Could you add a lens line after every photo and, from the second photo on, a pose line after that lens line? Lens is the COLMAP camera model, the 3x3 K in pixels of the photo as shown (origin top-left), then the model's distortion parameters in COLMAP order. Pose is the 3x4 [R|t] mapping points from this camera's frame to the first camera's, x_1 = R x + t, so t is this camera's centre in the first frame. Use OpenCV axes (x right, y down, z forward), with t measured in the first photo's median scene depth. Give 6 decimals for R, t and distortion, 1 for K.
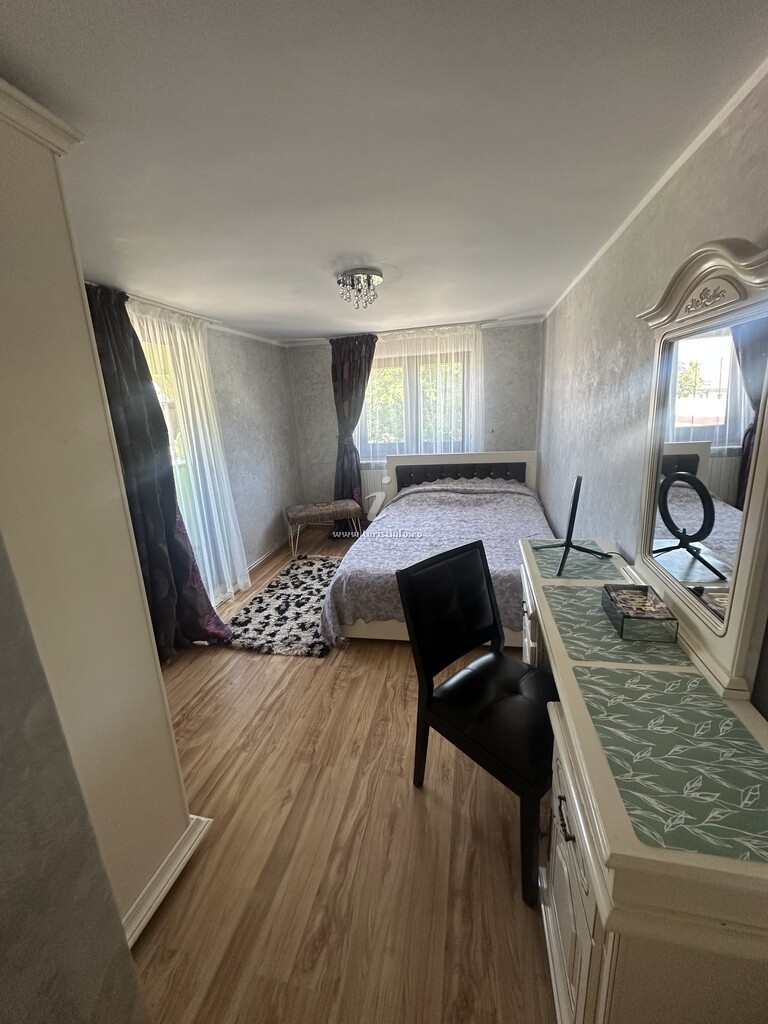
lens RADIAL K [[409.6, 0, 382.4], [0, 409.6, 509.6], [0, 0, 1]] dist [-0.002656, 0.000528]
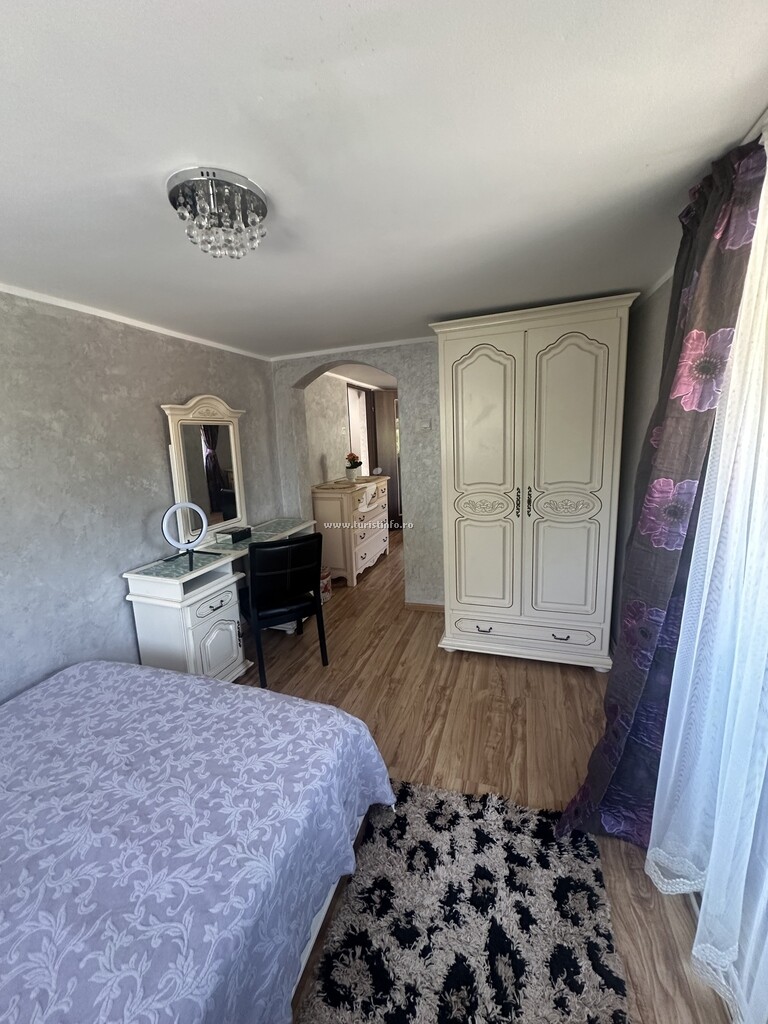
lens RADIAL K [[409.6, 0, 381.8], [0, 409.6, 508.4], [0, 0, 1]] dist [-0.002656, 0.000528]
pose [[-0.988953, 0.073153, 0.128919, -0.228123], [0.120775, 0.901903, 0.414710, -0.323963], [-0.085935, 0.425699, -0.900775, 1.259008]]
